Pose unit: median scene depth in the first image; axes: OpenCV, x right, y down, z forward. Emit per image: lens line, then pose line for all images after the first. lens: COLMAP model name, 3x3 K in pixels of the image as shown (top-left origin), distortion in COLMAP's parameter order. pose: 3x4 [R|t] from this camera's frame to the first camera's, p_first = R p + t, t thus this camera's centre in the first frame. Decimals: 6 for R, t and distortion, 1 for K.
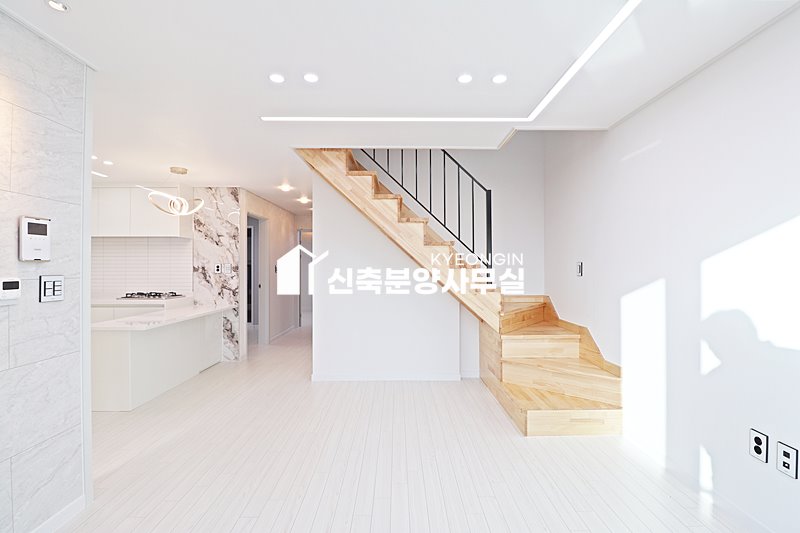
lens RADIAL K [[368.5, 0, 404.7], [0, 368.5, 262.0], [0, 0, 1]] dist [-0.000320, -0.016066]
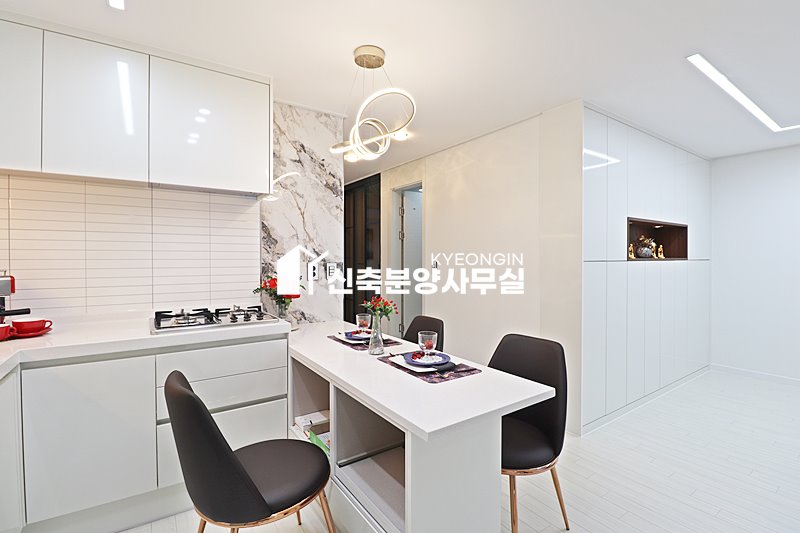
lens RADIAL K [[371.4, 0, 402.1], [0, 371.4, 253.7], [0, 0, 1]] dist [-0.020640, -0.000293]
pose [[0.833108, 0.004635, 0.553091, -1.039208], [-0.007460, 0.999968, 0.002857, 0.018462], [-0.553060, -0.006506, 0.833116, 0.687107]]
